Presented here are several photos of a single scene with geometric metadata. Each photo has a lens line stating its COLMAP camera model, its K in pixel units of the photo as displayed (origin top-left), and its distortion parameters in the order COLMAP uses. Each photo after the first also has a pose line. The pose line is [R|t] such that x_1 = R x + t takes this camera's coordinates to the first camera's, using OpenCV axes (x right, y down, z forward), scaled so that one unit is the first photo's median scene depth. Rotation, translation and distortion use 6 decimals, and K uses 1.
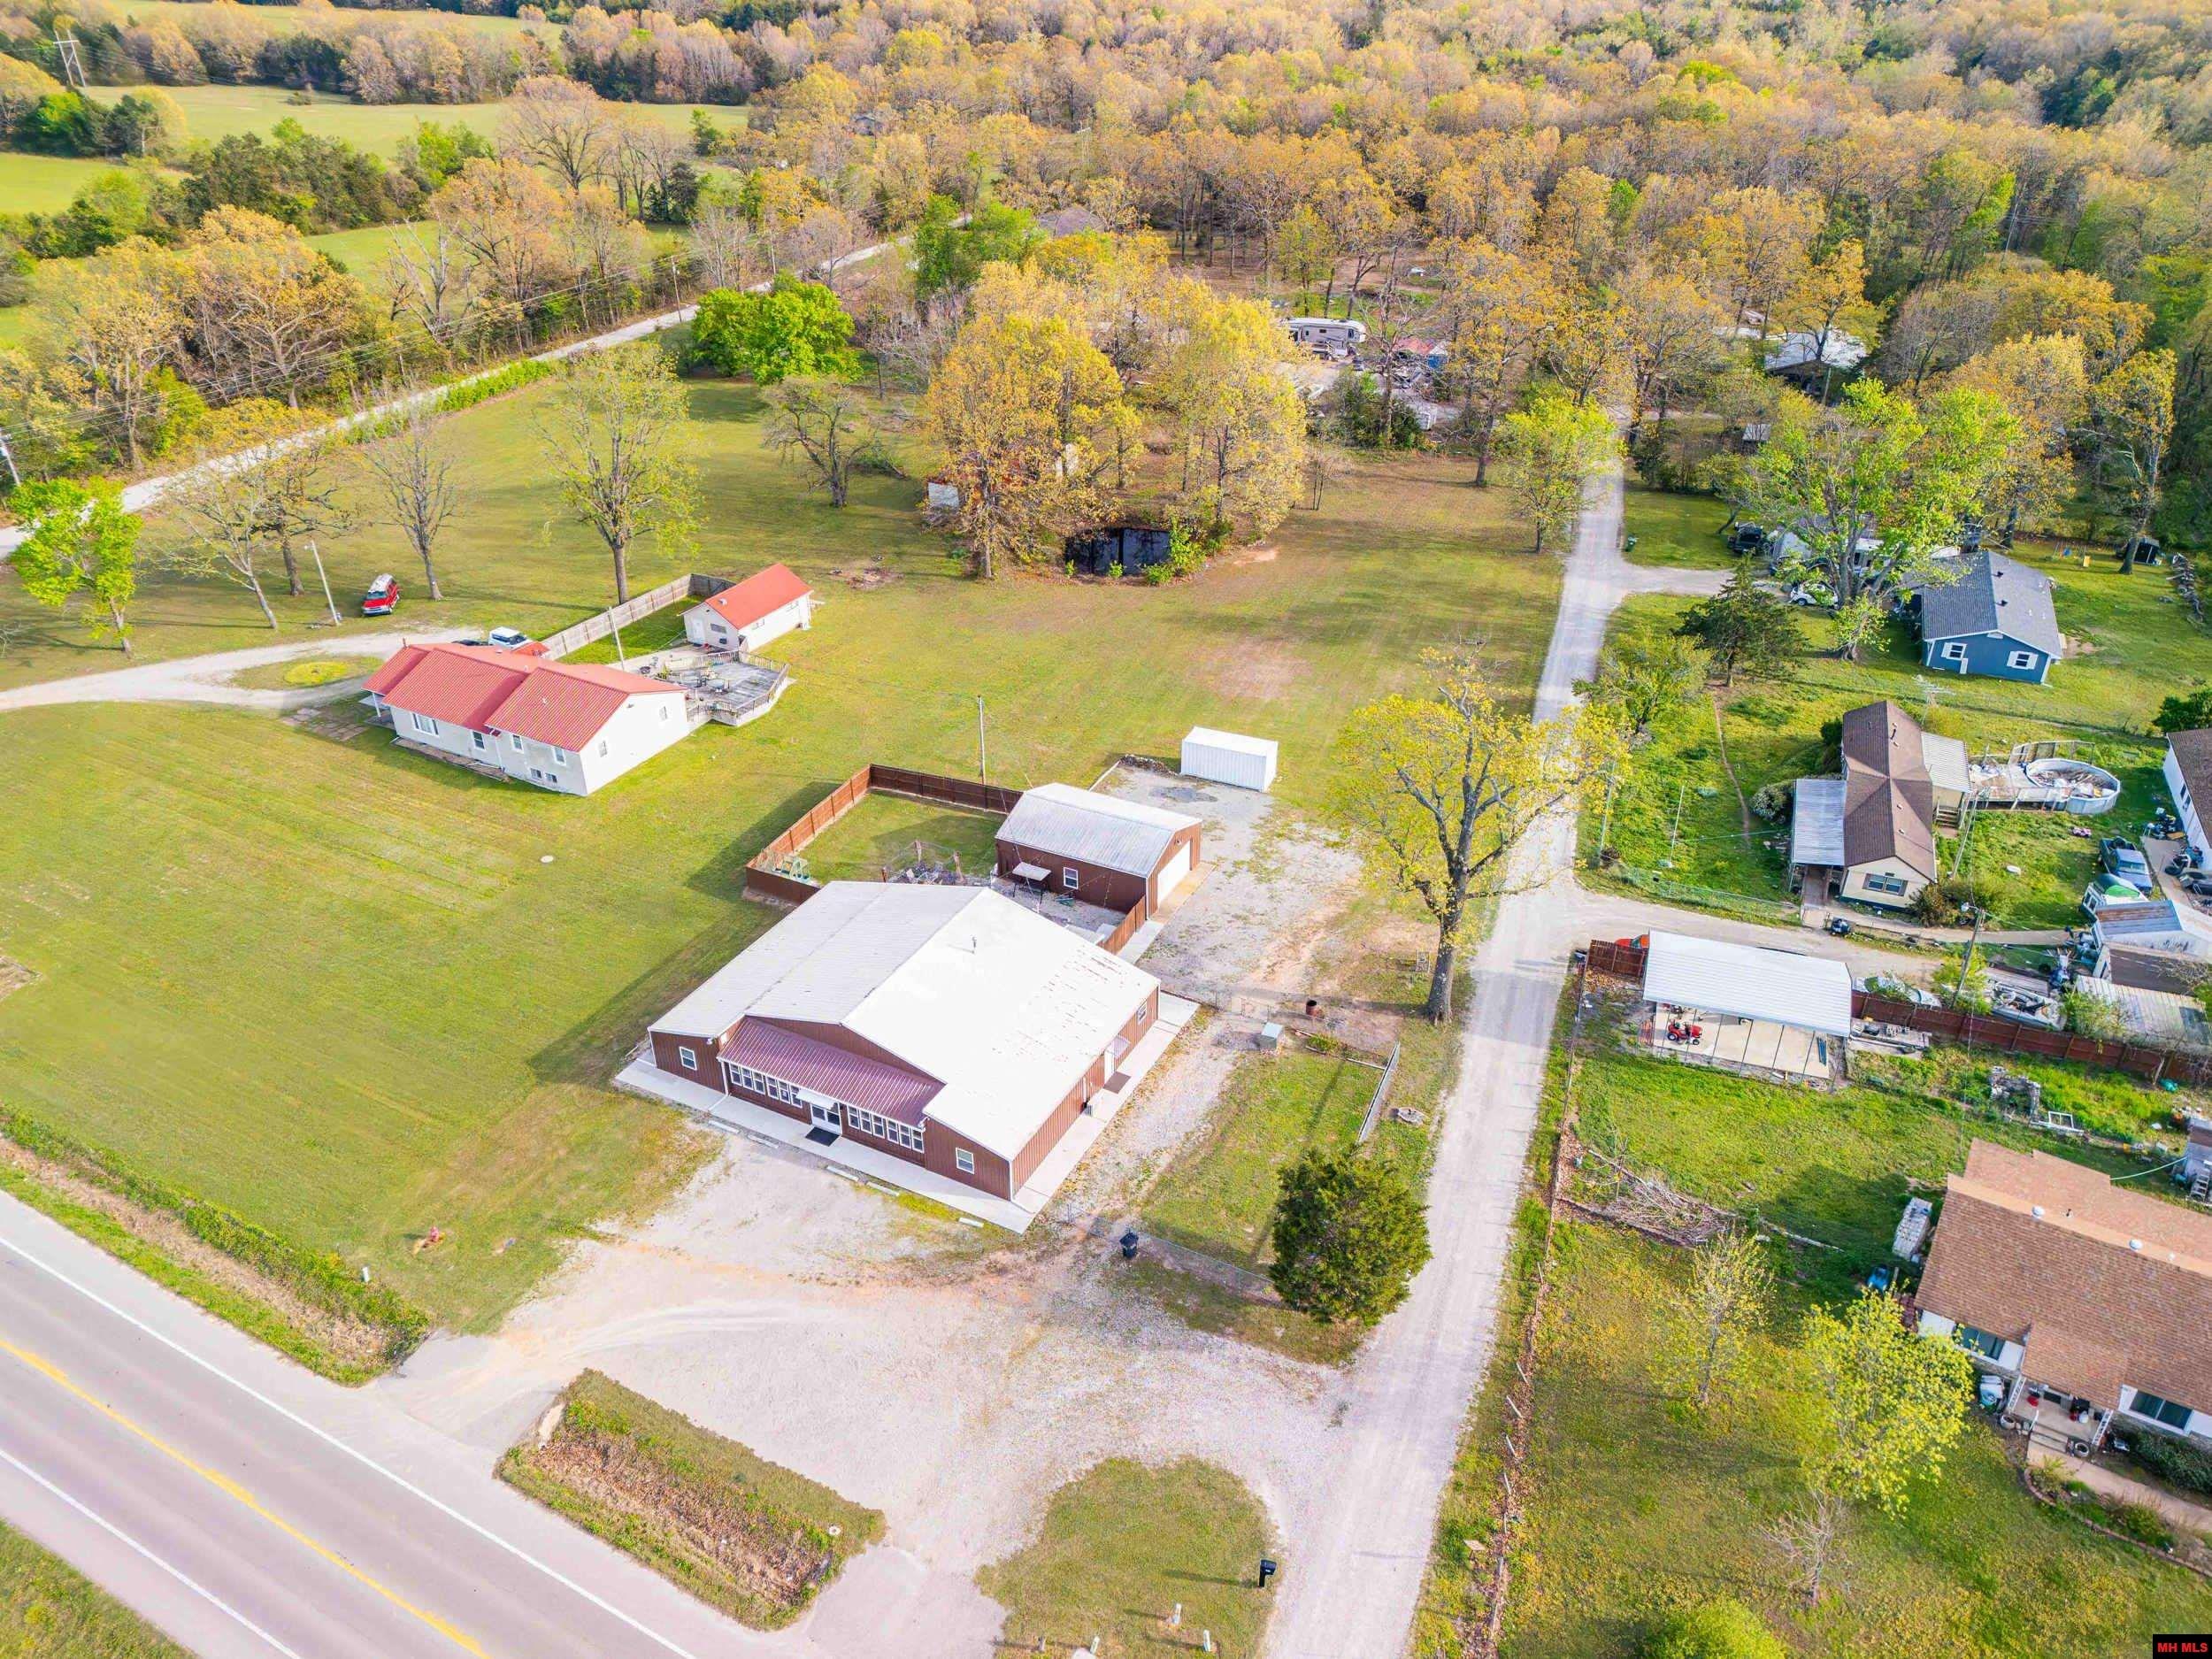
lens RADIAL K [[1629.4, 0, 1110.8], [0, 1629.4, 821.1], [0, 0, 1]] dist [0.070518, -0.066513]
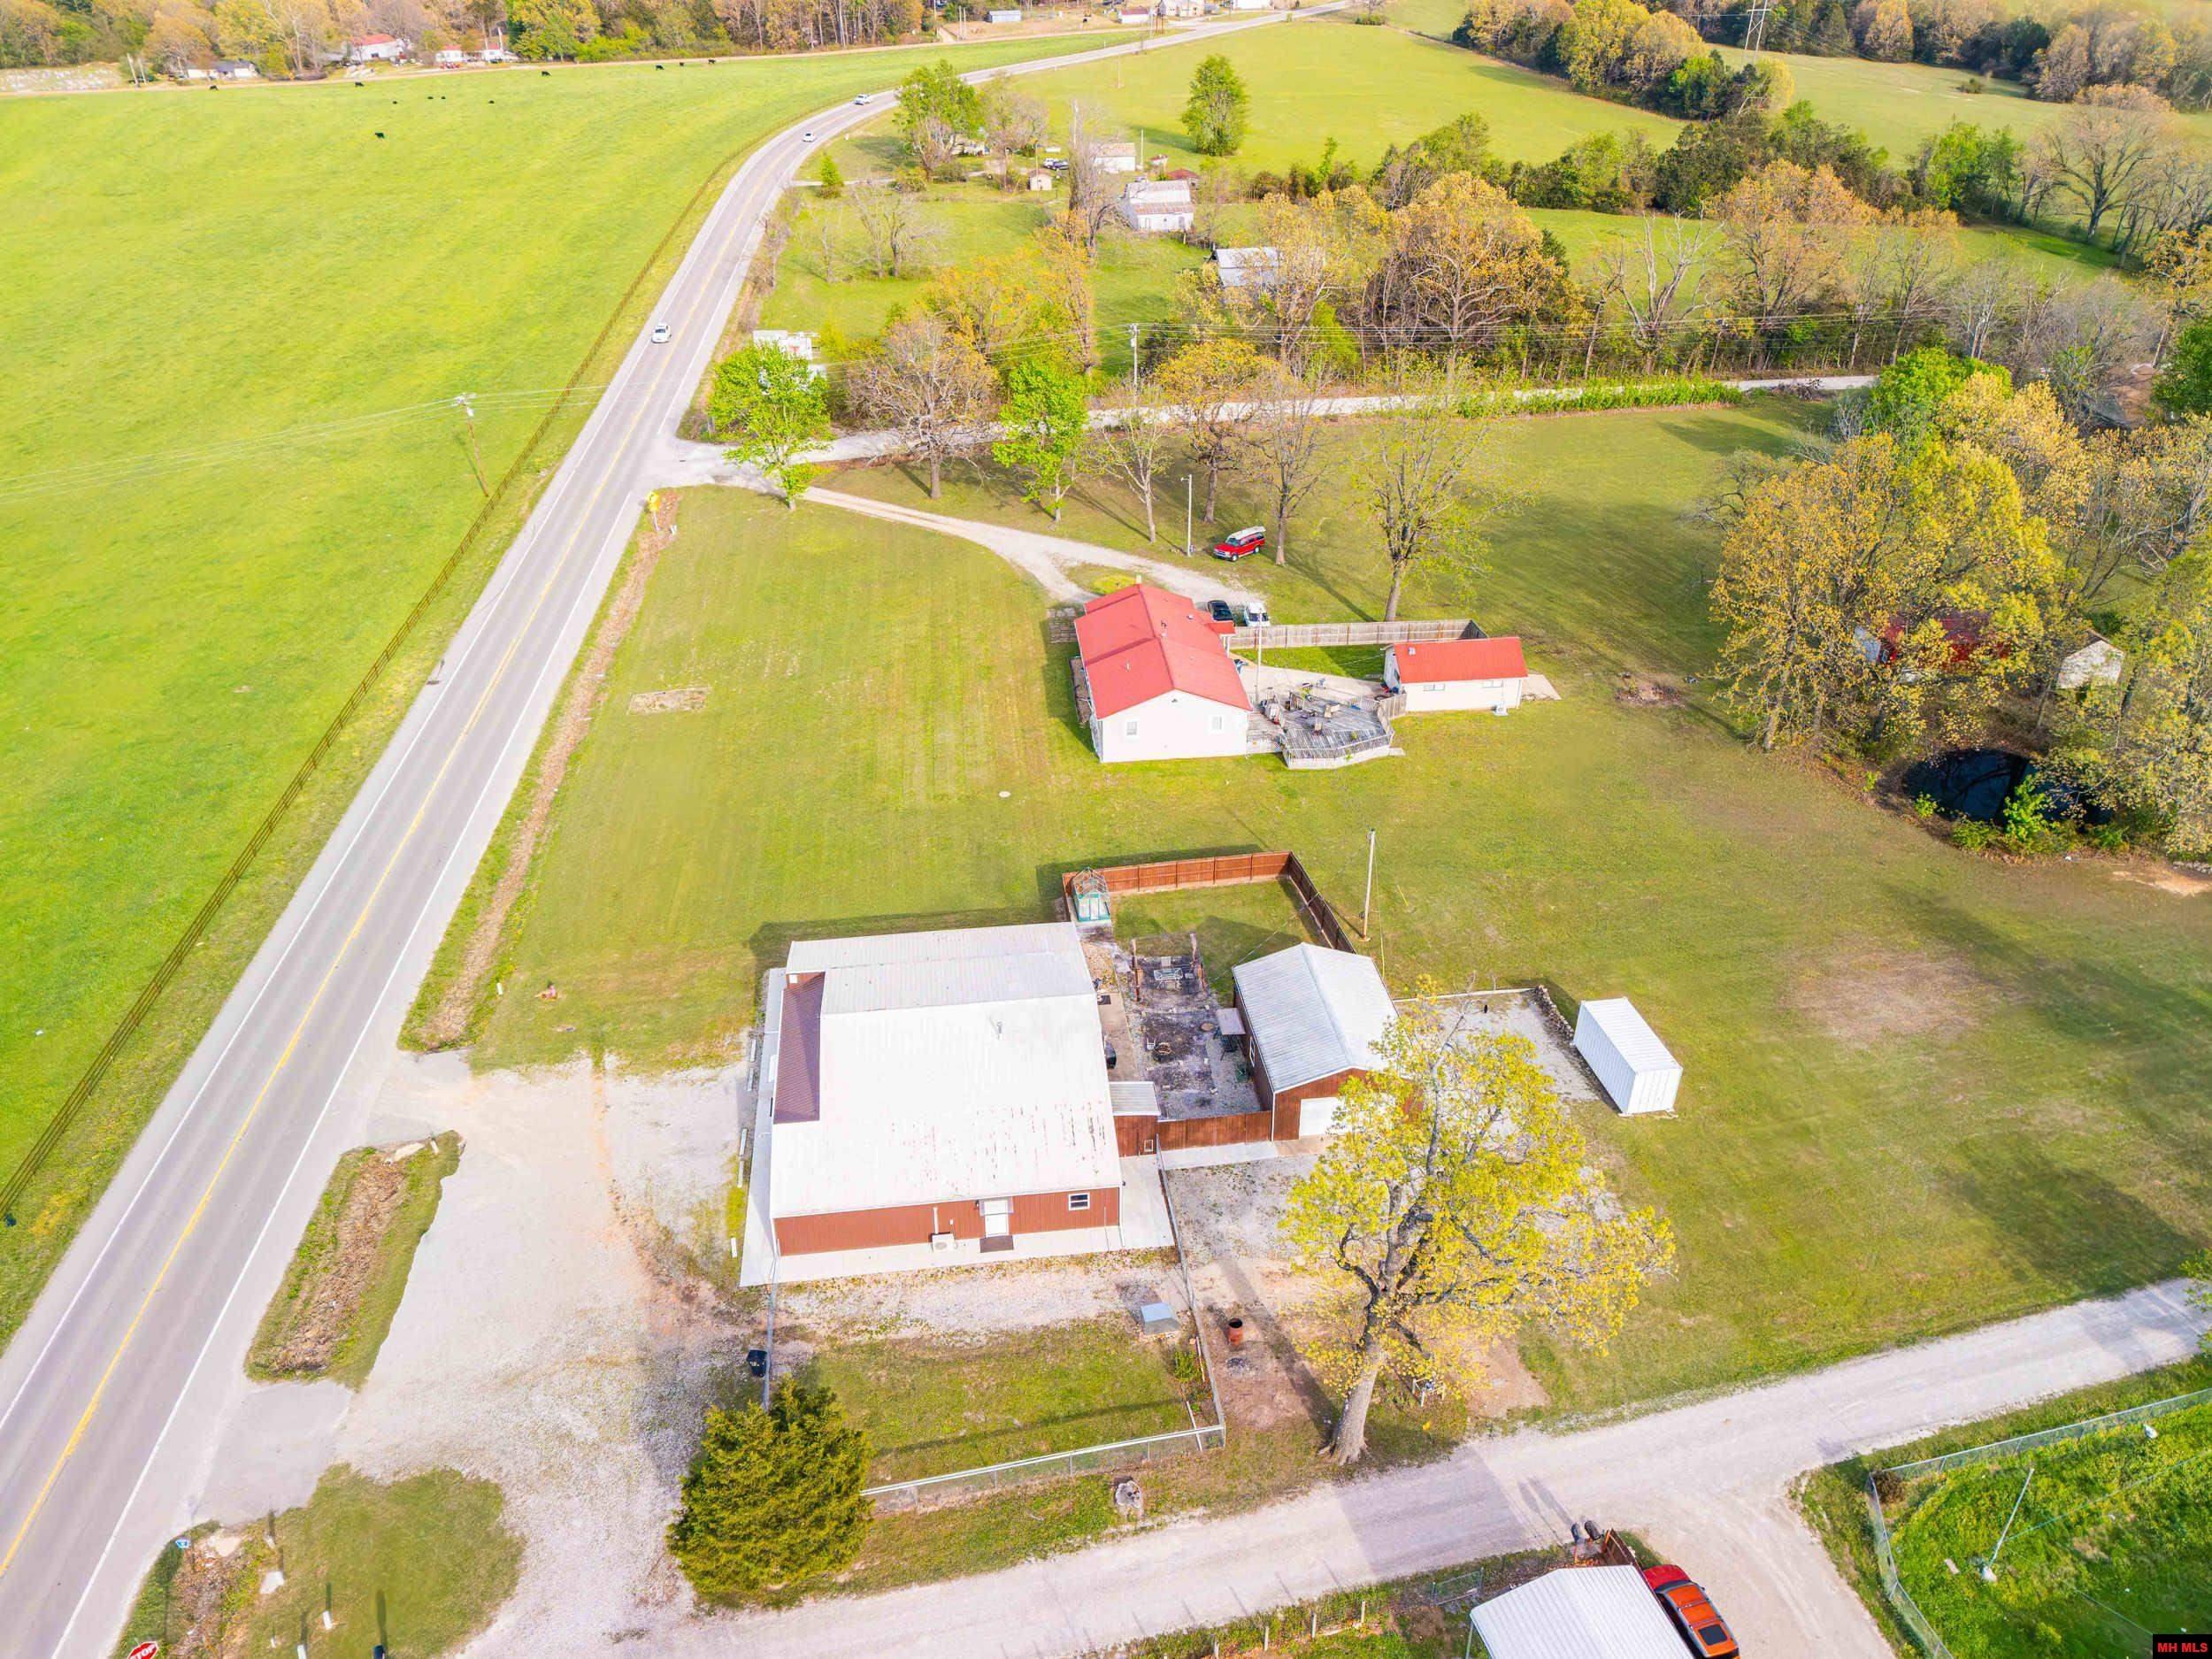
lens RADIAL K [[1703.1, 0, 1106.0], [0, 1703.1, 829.5], [0, 0, 1]] dist [0.083021, -0.087281]
pose [[0.567786, 0.418201, -0.709032, 0.583167], [-0.419332, 0.888144, 0.188047, -0.230375], [0.708364, 0.190549, 0.679641, 0.364501]]
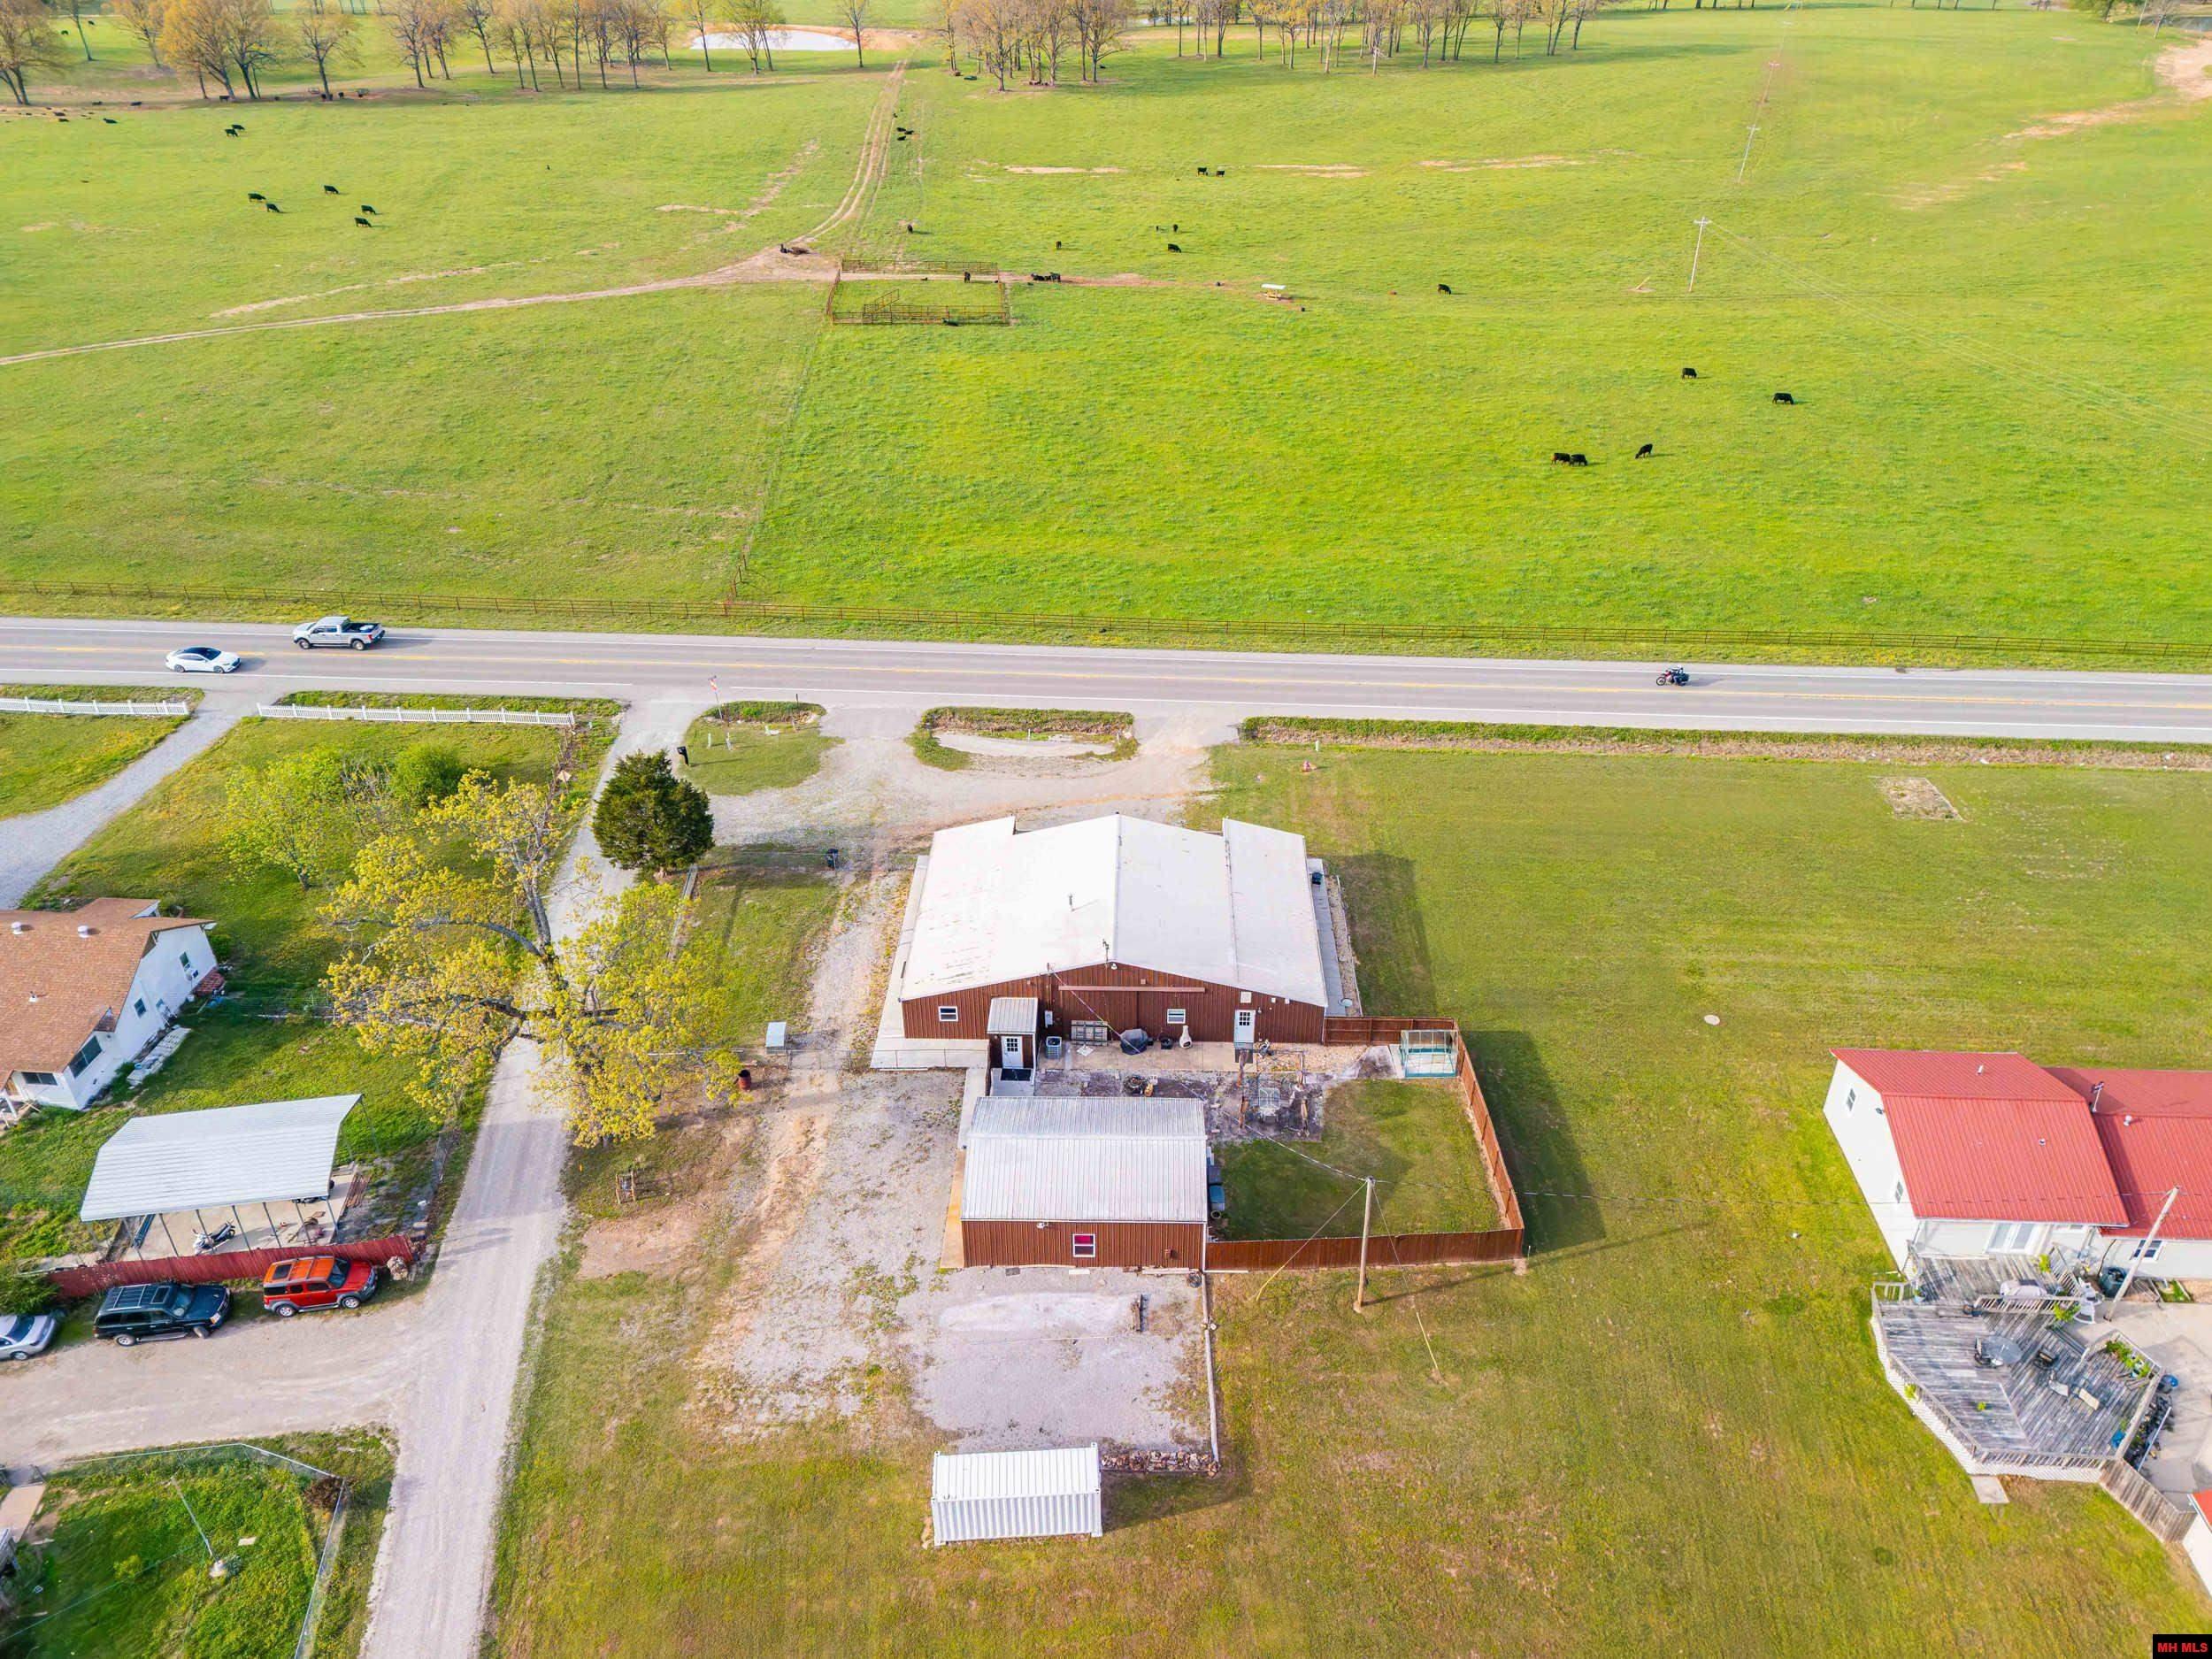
lens RADIAL K [[1629.4, 0, 1110.8], [0, 1629.4, 821.1], [0, 0, 1]] dist [0.070518, -0.066513]
pose [[-0.895525, 0.247830, -0.369616, 0.248513], [-0.218434, 0.478836, 0.850295, -0.795315], [0.387714, 0.842197, -0.374675, 1.334757]]
